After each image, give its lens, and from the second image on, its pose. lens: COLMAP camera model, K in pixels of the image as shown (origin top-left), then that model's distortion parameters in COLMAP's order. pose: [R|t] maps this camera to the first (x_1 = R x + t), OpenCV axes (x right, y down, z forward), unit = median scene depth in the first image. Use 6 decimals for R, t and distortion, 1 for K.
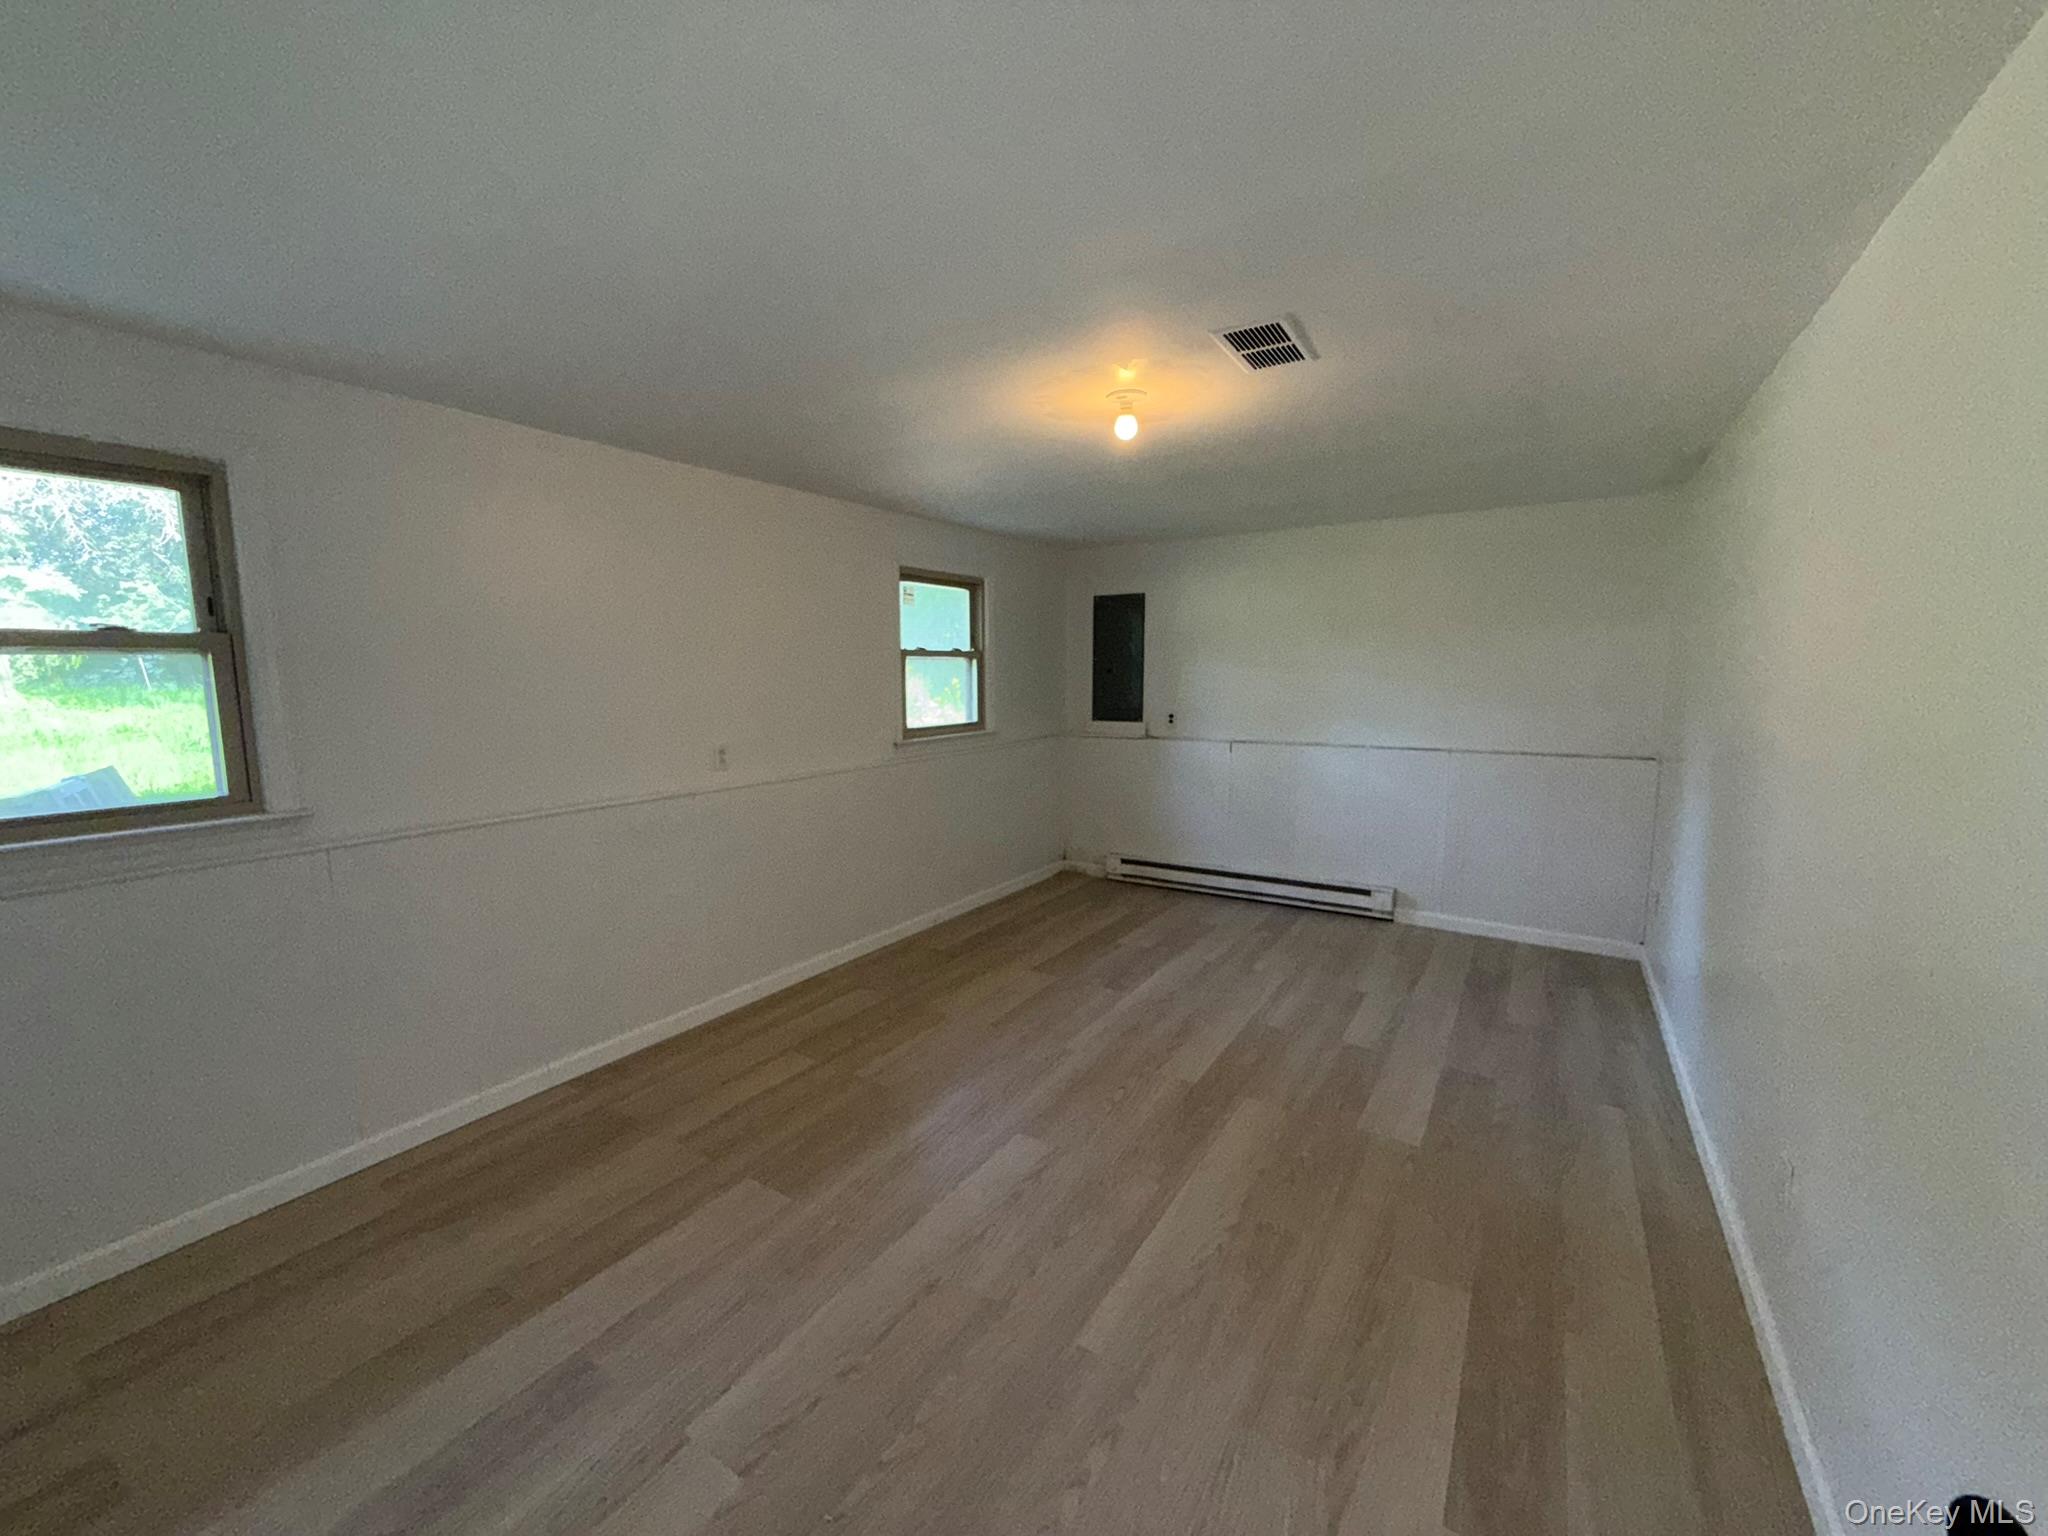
lens RADIAL K [[816.0, 0, 1015.9], [0, 816.0, 767.7], [0, 0, 1]] dist [0.000047, 0.000051]
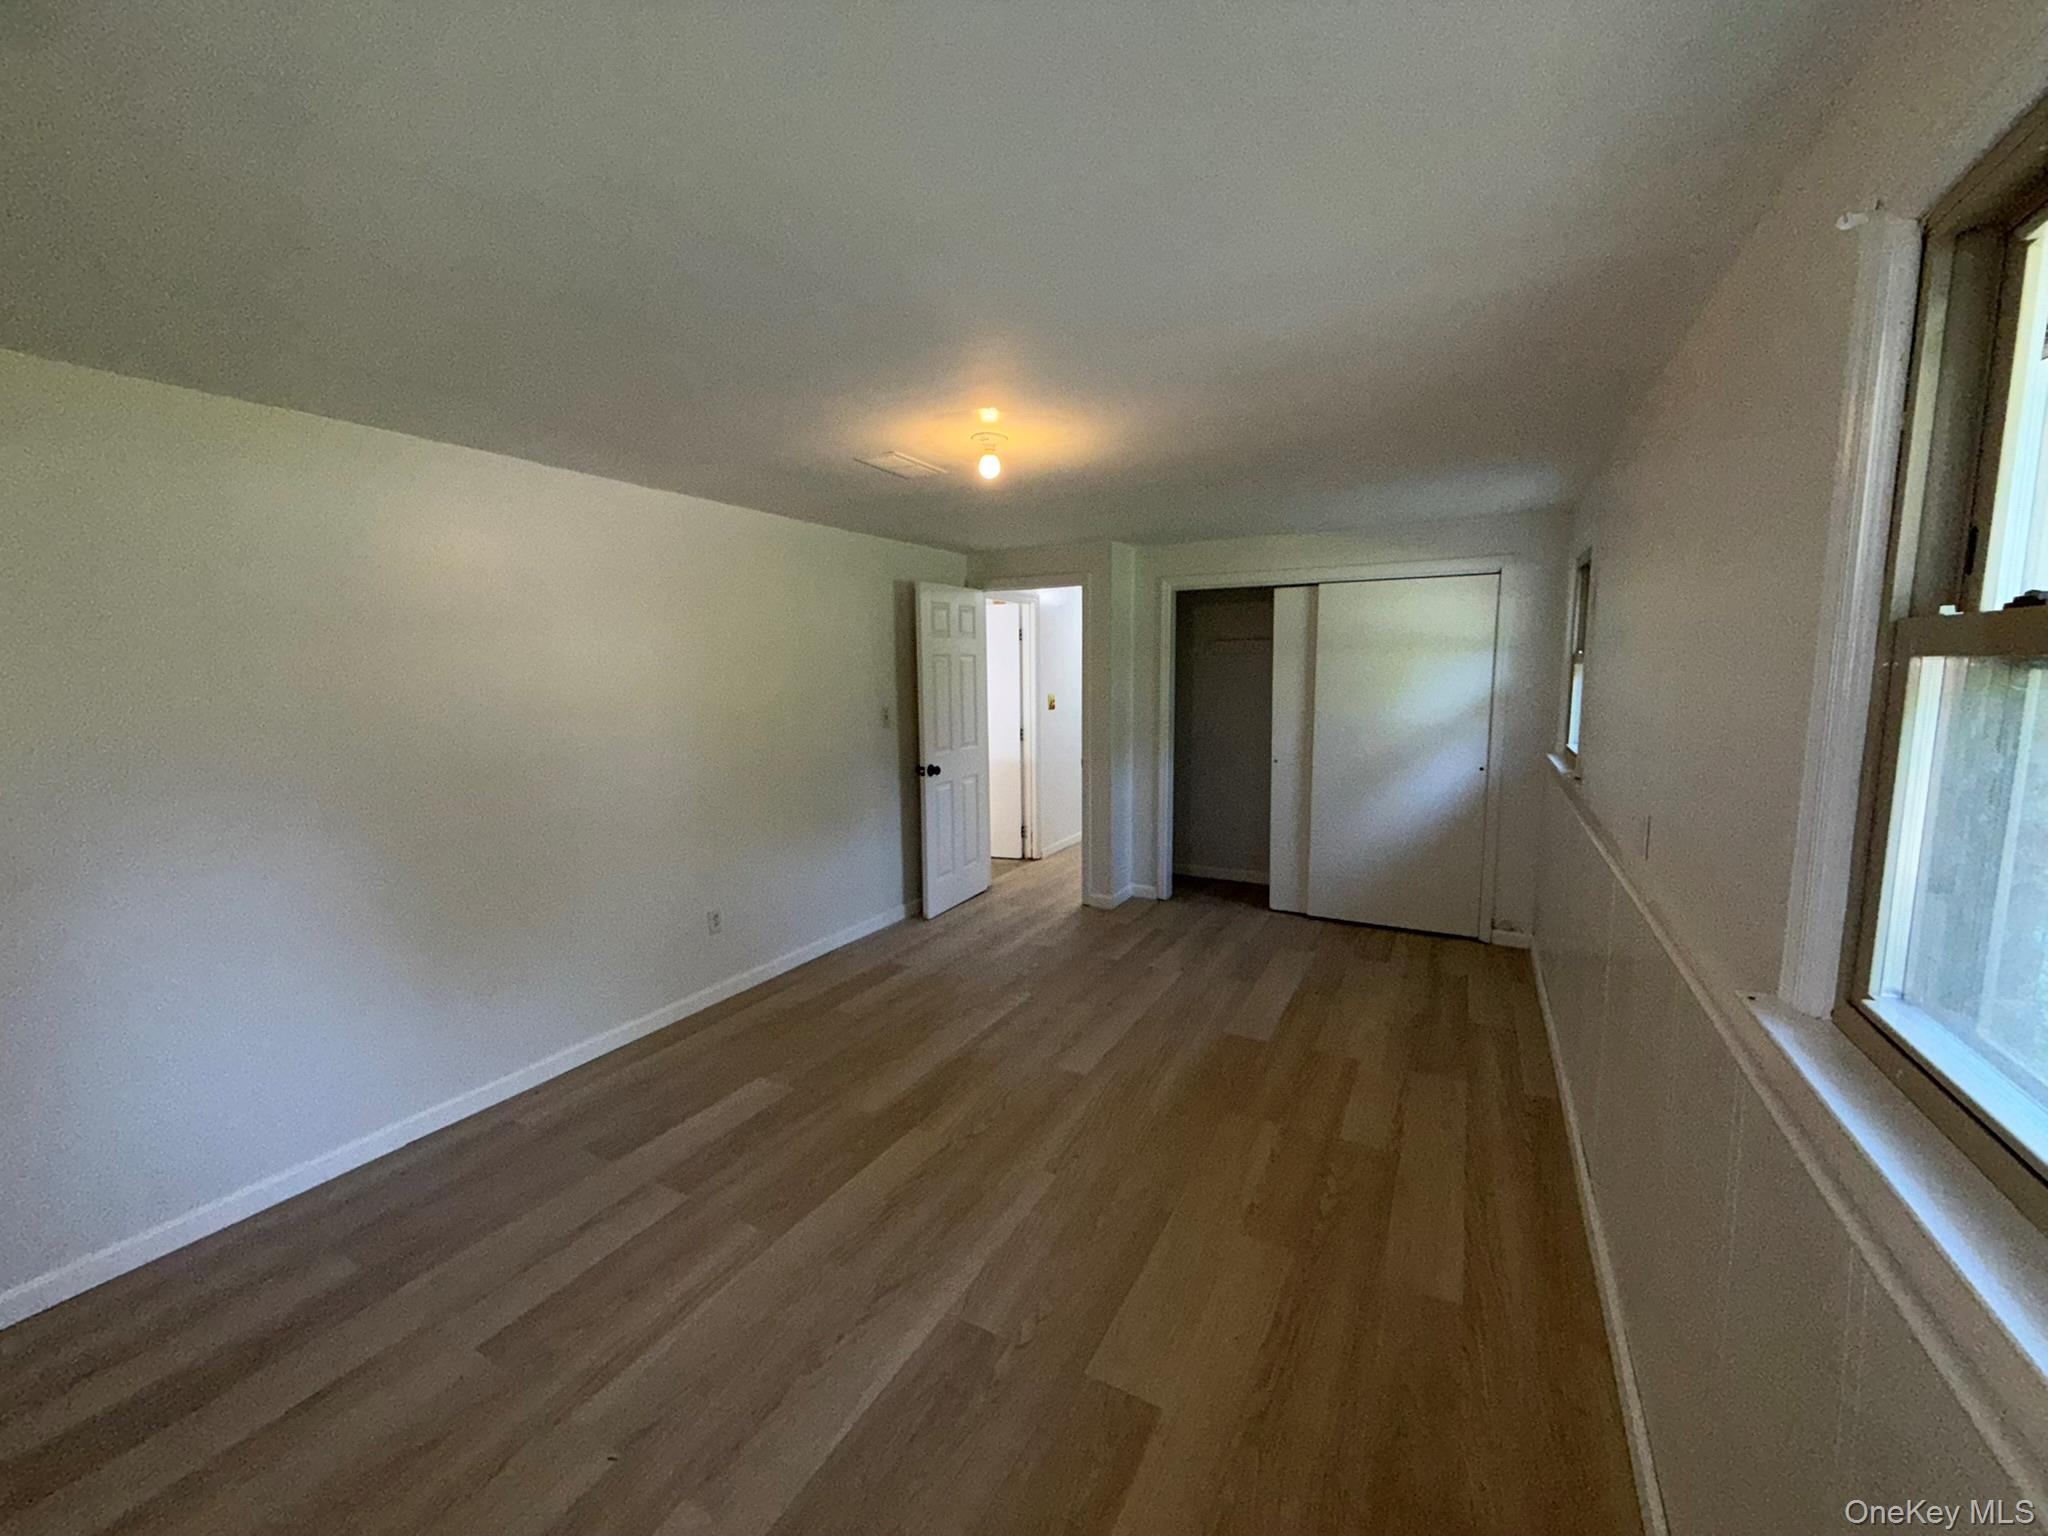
lens RADIAL K [[816.0, 0, 1015.9], [0, 816.0, 767.7], [0, 0, 1]] dist [0.000047, 0.000051]
pose [[-0.997250, 0.024660, -0.069887, 0.160772], [0.006936, 0.969935, 0.243264, -0.251565], [0.073785, 0.242110, -0.967439, 1.851944]]
